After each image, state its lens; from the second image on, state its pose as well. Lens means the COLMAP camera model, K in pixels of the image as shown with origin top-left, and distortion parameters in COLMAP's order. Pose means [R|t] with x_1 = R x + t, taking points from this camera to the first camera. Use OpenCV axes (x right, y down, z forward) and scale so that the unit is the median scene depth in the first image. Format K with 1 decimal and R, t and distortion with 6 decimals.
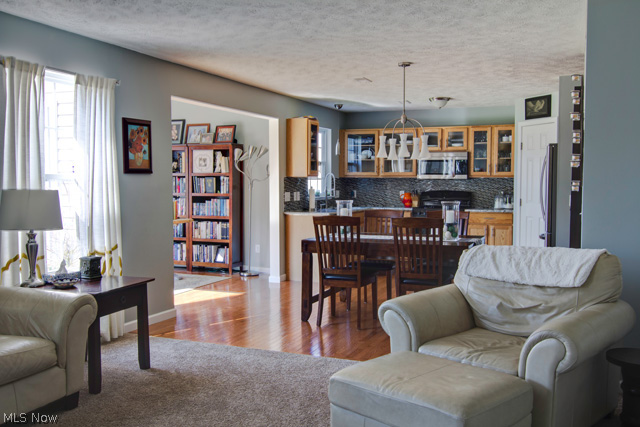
lens RADIAL K [[612.3, 0, 318.4], [0, 612.3, 213.3], [0, 0, 1]] dist [-0.006196, 0.000000]
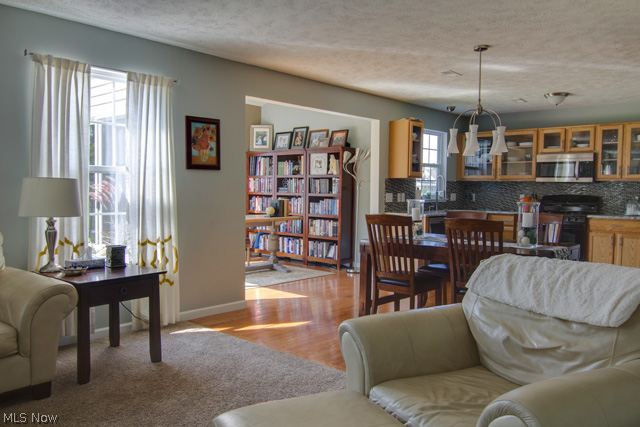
lens RADIAL K [[513.3, 0, 321.5], [0, 513.3, 213.0], [0, 0, 1]] dist [0.007383, -0.030695]
pose [[0.945217, 0.026177, -0.325393, 0.118166], [-0.028746, 0.999582, -0.003089, 0.004326], [0.325176, 0.012274, 0.945574, 0.151239]]
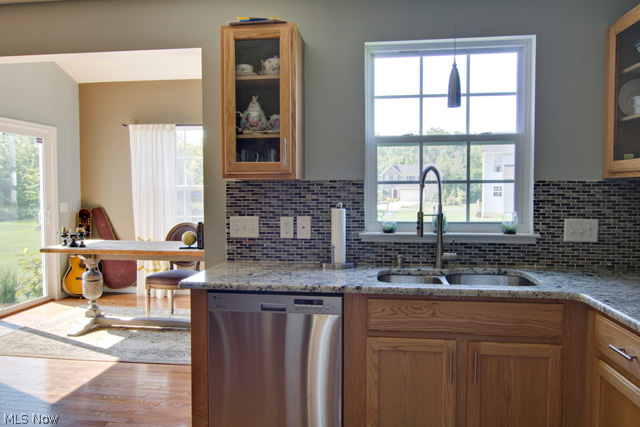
lens RADIAL K [[478.6, 0, 321.9], [0, 478.6, 213.1], [0, 0, 1]] dist [-0.004059, -0.014065]
pose [[0.270774, 0.044825, -0.961599, 0.277690], [-0.050794, 0.998189, 0.032228, -0.048690], [0.961302, 0.040117, 0.272560, 0.932445]]
